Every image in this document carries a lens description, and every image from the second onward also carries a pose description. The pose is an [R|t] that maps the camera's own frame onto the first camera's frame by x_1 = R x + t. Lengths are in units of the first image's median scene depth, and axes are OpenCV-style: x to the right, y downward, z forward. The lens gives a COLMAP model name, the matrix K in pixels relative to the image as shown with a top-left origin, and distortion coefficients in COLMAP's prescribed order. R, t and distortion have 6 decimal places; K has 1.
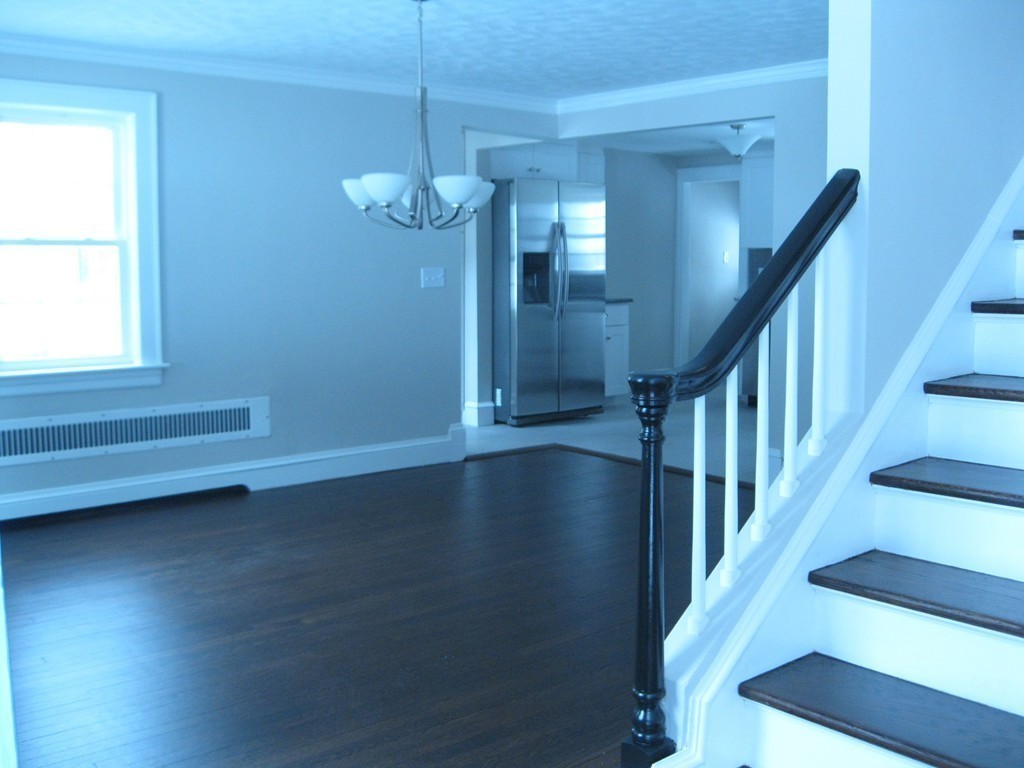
lens RADIAL K [[1046.7, 0, 512.0], [0, 1046.7, 384.0], [0, 0, 1]] dist [-0.125268, 0.034292]
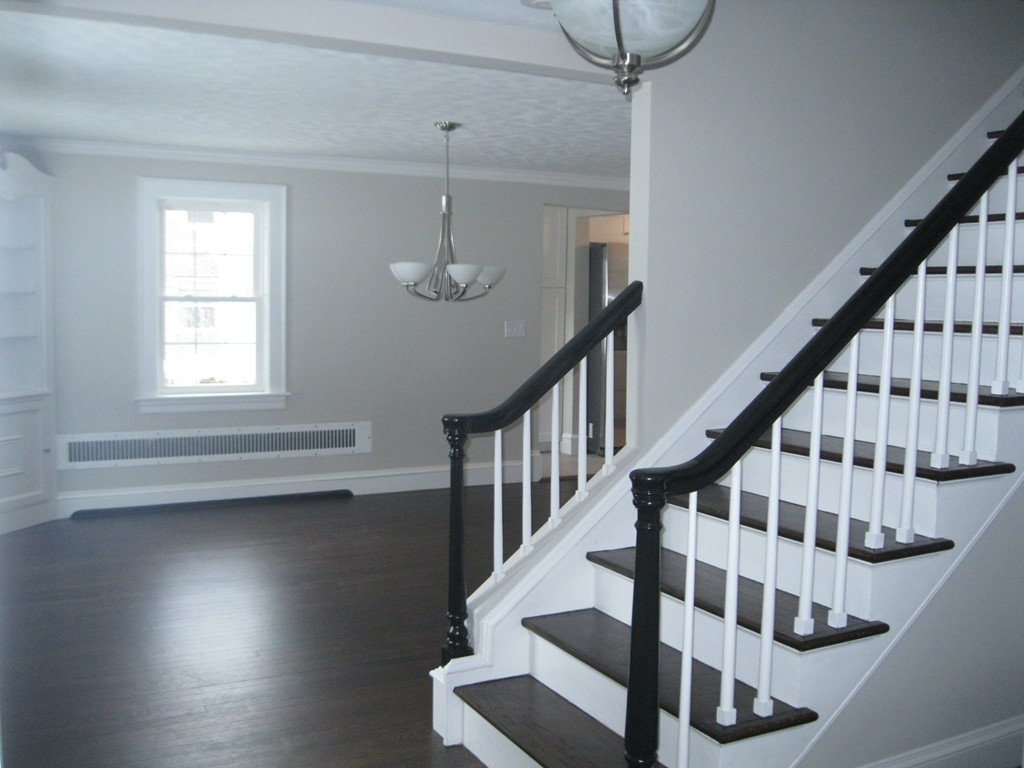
lens RADIAL K [[1046.7, 0, 512.0], [0, 1046.7, 384.0], [0, 0, 1]] dist [-0.125268, 0.034292]
pose [[0.977246, 0.033044, -0.209518, 0.200377], [-0.039351, 0.998887, -0.026001, -0.007104], [0.208426, 0.033654, 0.977459, -0.208262]]
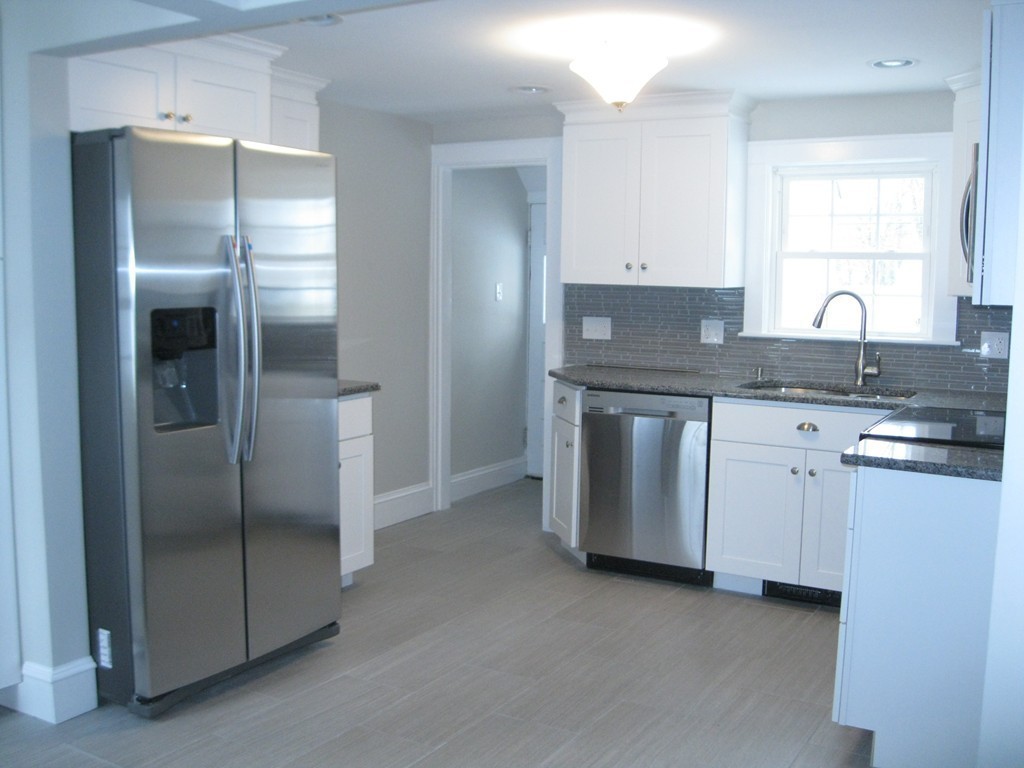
lens RADIAL K [[1046.7, 0, 512.0], [0, 1046.7, 384.0], [0, 0, 1]] dist [-0.125268, 0.034292]
pose [[0.955224, -0.021931, 0.295070, 0.035928], [0.016327, 0.999637, 0.021442, -0.142047], [-0.295434, -0.015665, 0.955235, 0.782007]]
